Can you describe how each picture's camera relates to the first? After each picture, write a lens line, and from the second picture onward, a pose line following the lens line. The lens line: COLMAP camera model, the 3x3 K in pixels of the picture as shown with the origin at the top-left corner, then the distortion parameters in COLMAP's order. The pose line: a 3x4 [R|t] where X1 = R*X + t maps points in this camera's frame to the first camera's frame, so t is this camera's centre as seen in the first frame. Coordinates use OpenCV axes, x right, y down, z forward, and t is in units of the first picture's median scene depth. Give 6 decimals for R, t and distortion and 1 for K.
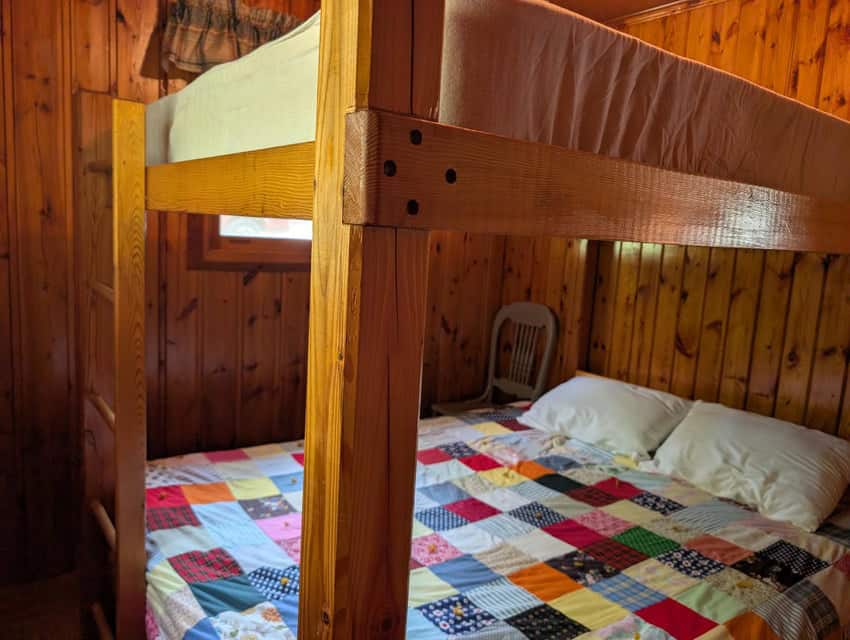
lens RADIAL K [[608.1, 0, 428.2], [0, 608.1, 319.7], [0, 0, 1]] dist [0.020597, -0.023838]
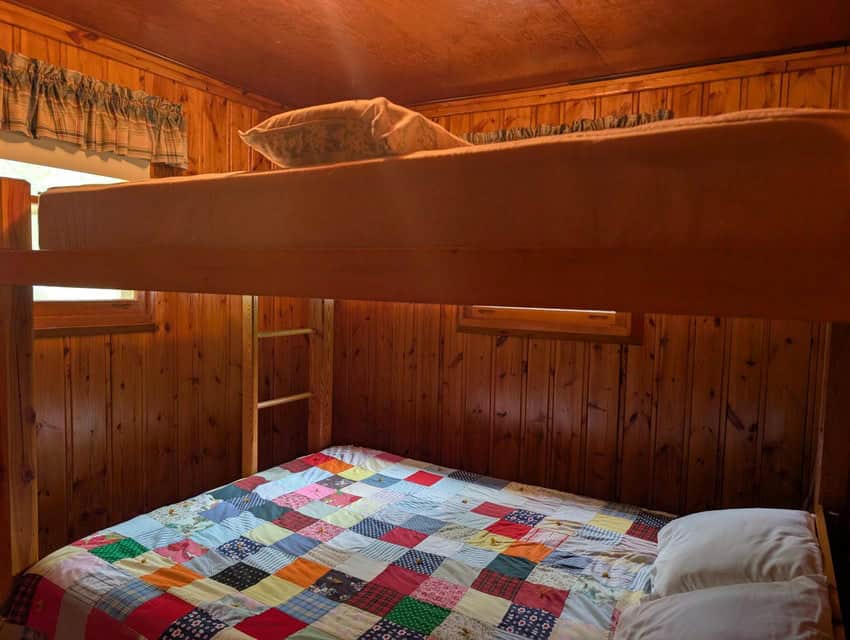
lens RADIAL K [[608.1, 0, 427.7], [0, 608.1, 320.3], [0, 0, 1]] dist [0.020597, -0.023838]
pose [[0.389963, 0.003882, -0.920822, 1.001317], [-0.138604, 0.988845, -0.054530, -0.028142], [0.910339, 0.148895, 0.386152, 0.480275]]
